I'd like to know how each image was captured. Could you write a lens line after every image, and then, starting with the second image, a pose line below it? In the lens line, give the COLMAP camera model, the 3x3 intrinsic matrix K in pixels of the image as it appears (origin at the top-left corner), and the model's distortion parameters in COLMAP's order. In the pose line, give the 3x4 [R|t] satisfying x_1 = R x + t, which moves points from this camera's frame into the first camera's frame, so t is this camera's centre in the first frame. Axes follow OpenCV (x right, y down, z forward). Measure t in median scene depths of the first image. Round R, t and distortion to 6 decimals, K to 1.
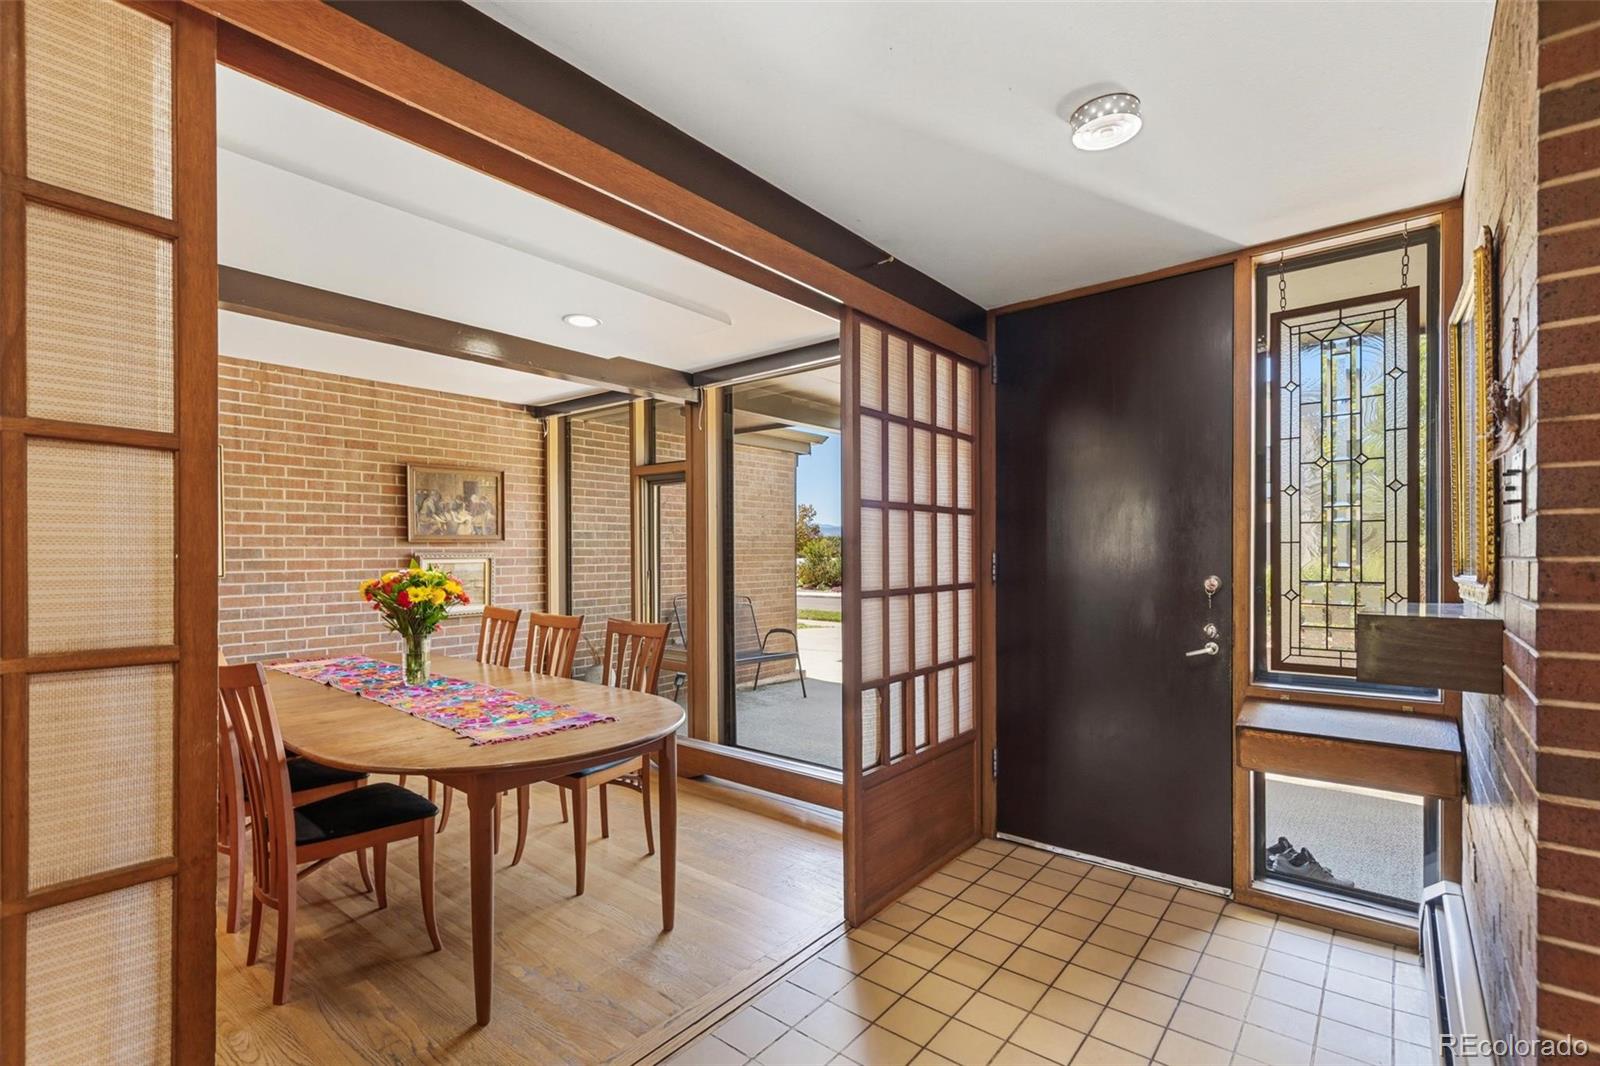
lens RADIAL K [[773.6, 0, 799.3], [0, 773.6, 544.0], [0, 0, 1]] dist [0.006674, -0.001052]
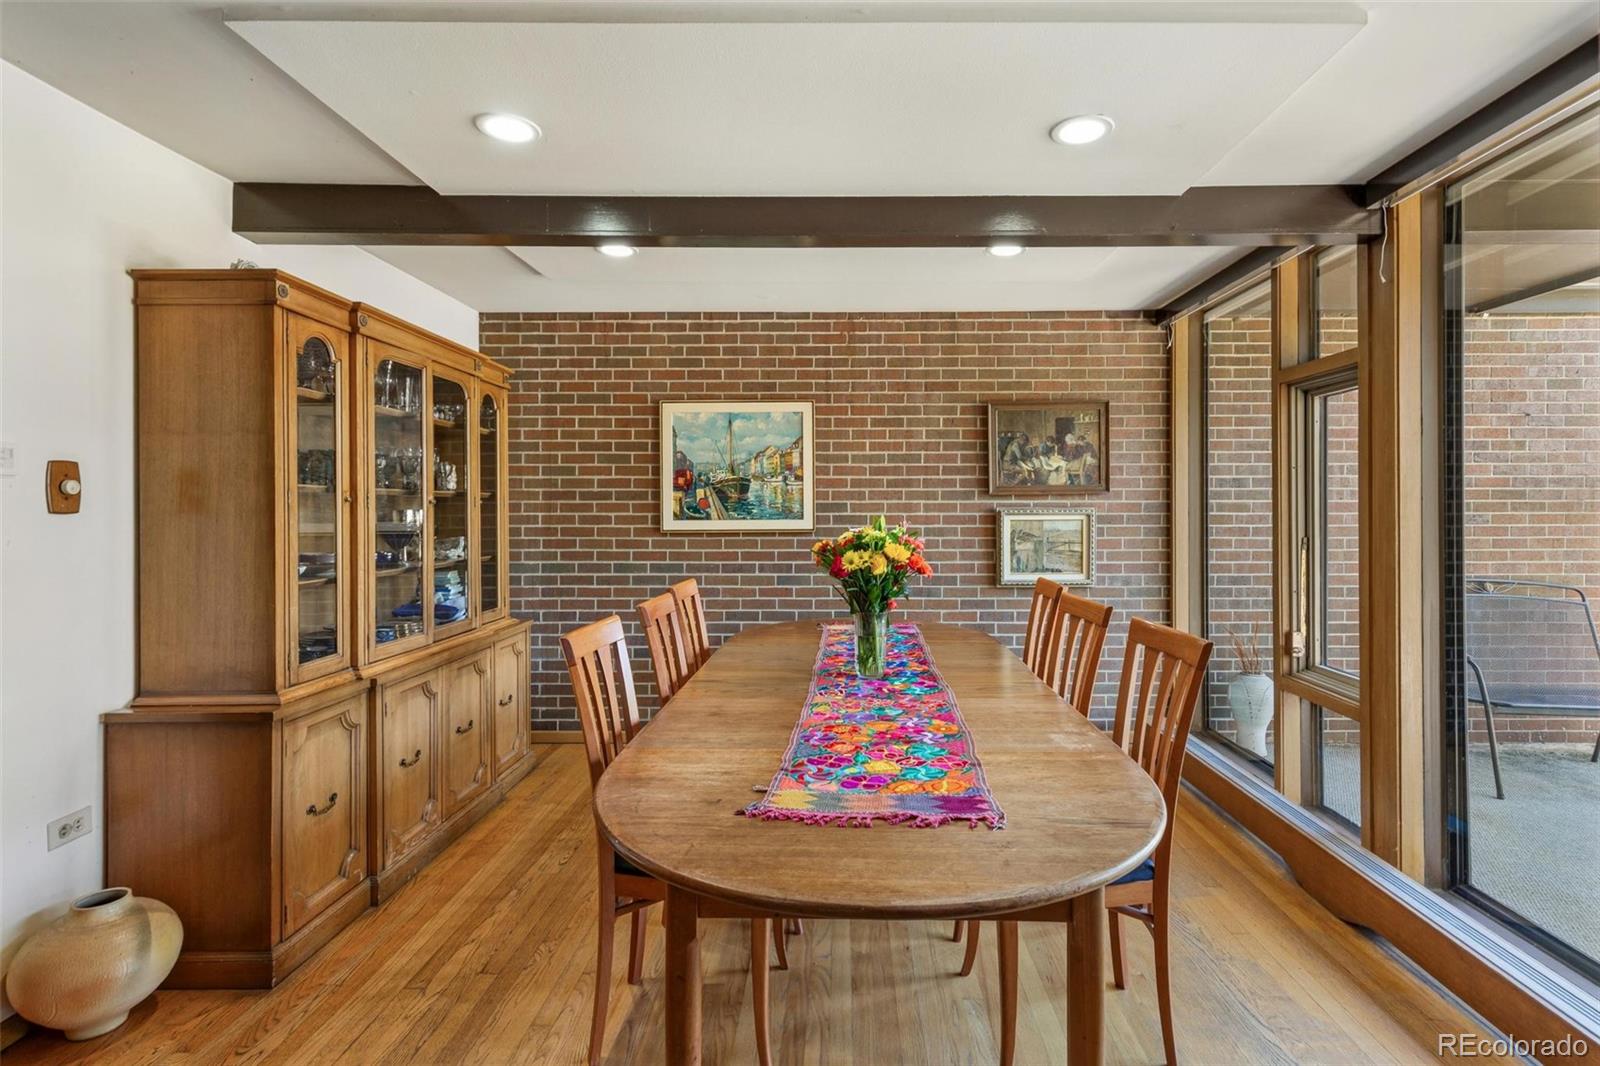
lens RADIAL K [[773.6, 0, 846.9], [0, 773.6, 504.4], [0, 0, 1]] dist [0.006674, -0.001052]
pose [[0.620465, -0.002412, -0.784230, 0.063338], [0.006360, 0.999978, 0.001956, 0.005565], [0.784208, -0.006201, 0.620467, 0.347998]]
